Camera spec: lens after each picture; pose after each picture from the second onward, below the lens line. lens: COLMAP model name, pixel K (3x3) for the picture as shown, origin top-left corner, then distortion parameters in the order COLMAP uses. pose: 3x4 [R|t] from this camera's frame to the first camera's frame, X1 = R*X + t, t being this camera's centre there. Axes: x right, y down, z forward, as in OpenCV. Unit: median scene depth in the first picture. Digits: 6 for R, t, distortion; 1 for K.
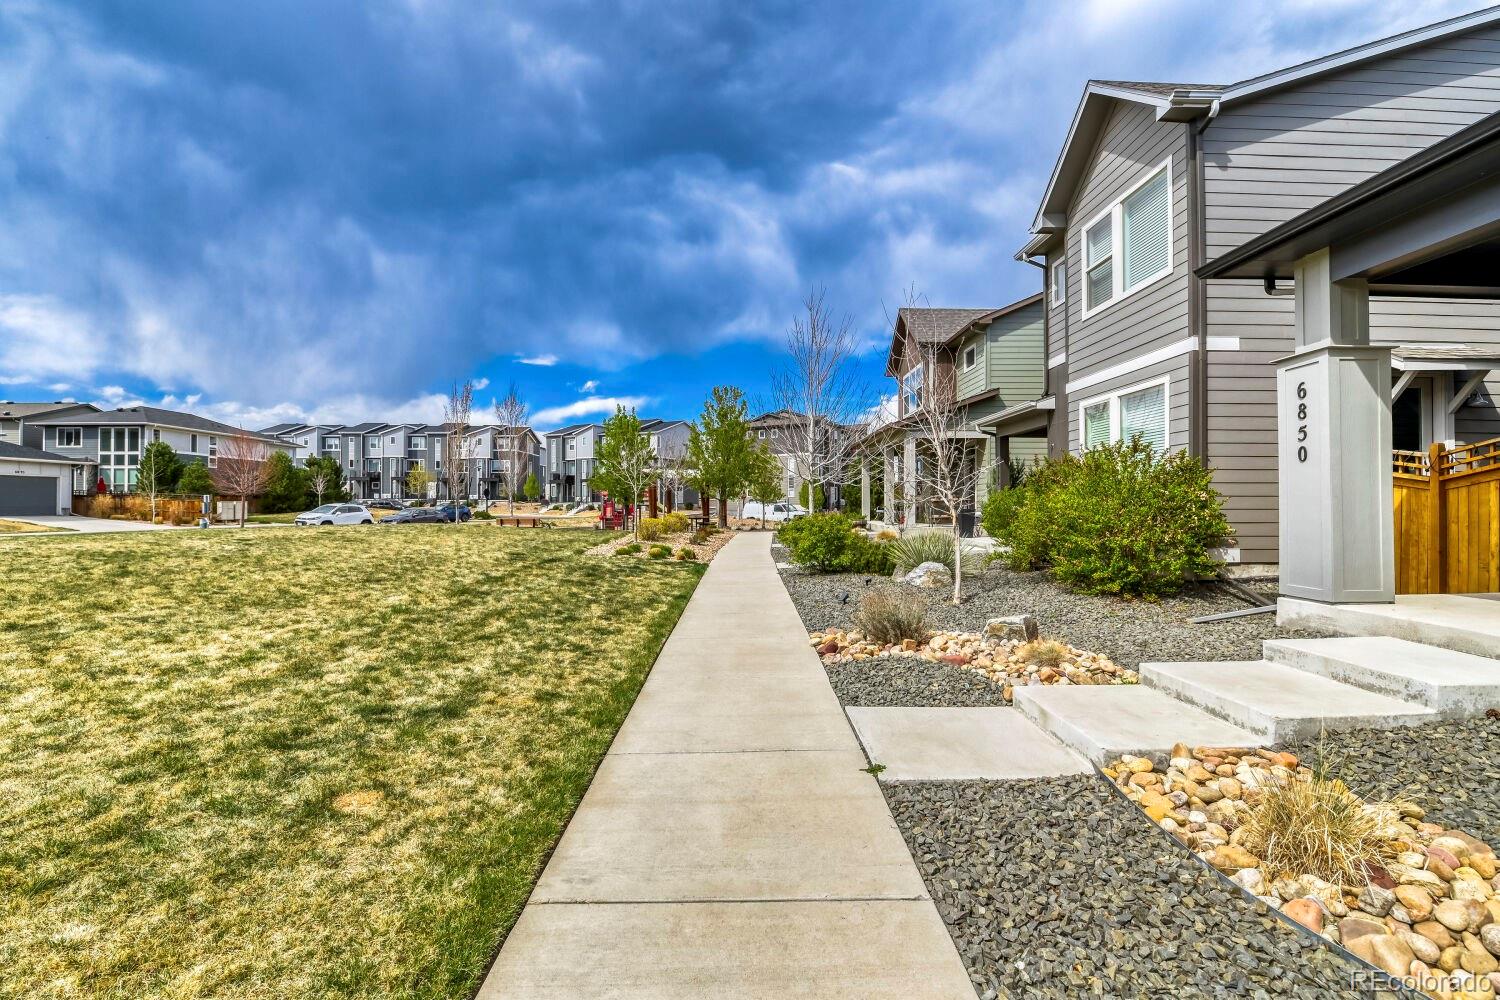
lens RADIAL K [[658.7, 0, 755.3], [0, 658.7, 501.0], [0, 0, 1]] dist [-0.002582, -0.000149]
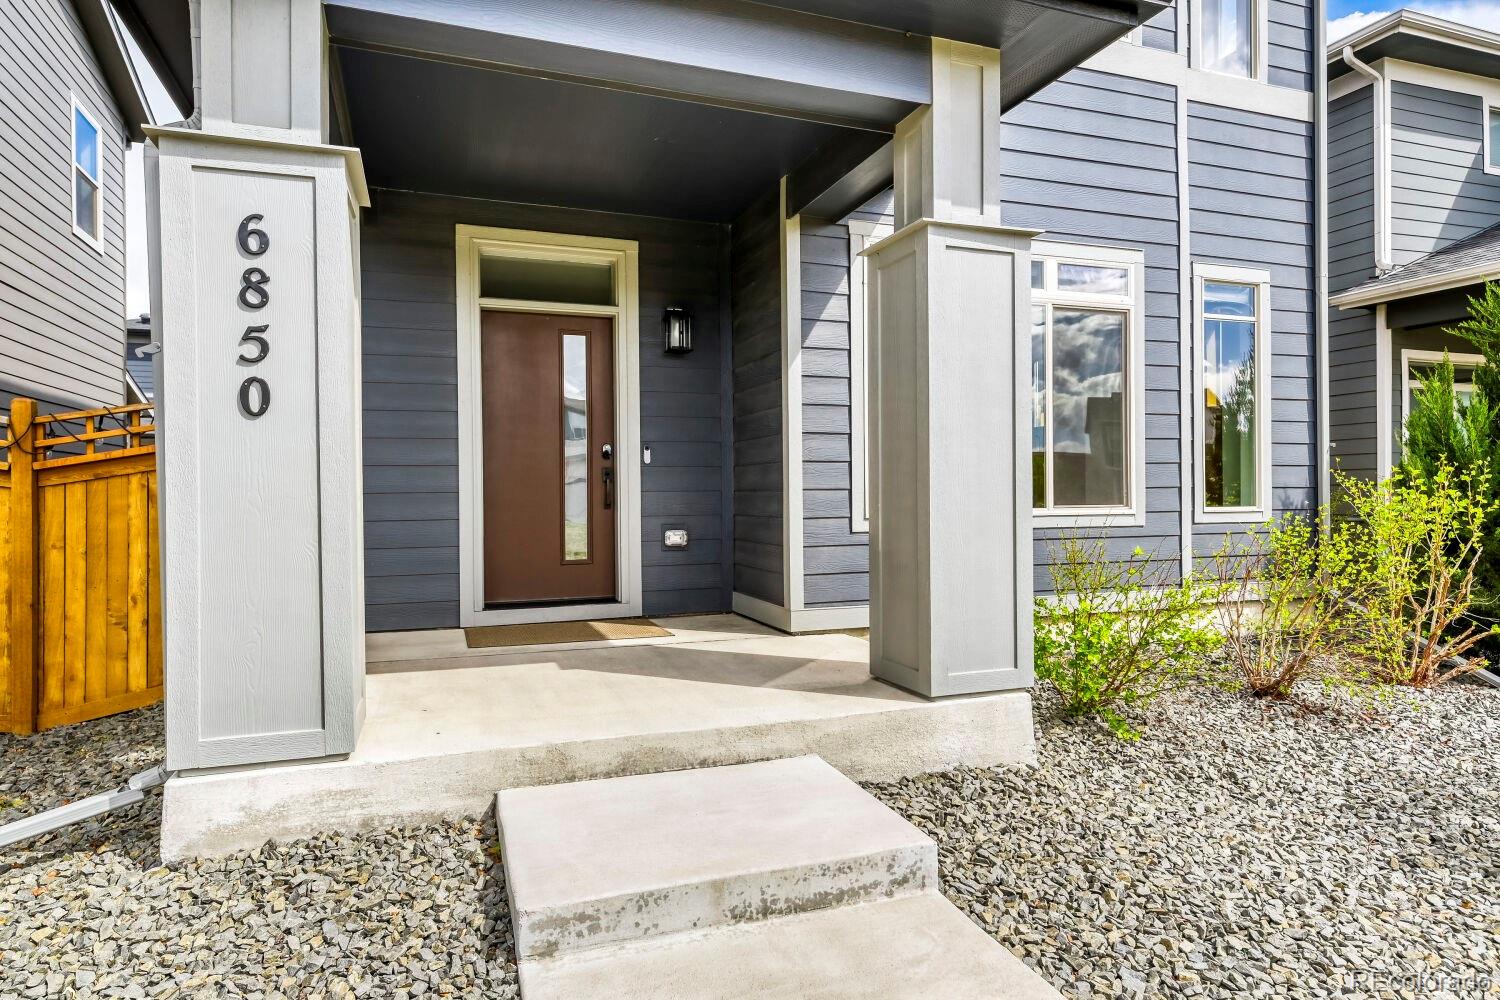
lens RADIAL K [[880.8, 0, 746.0], [0, 880.8, 495.9], [0, 0, 1]] dist [0.004363, 0.000556]
pose [[-0.322781, 0.000063, 0.946474, 0.194899], [0.003895, 0.999992, 0.001261, -0.009703], [-0.946466, 0.004094, -0.322778, 0.727912]]
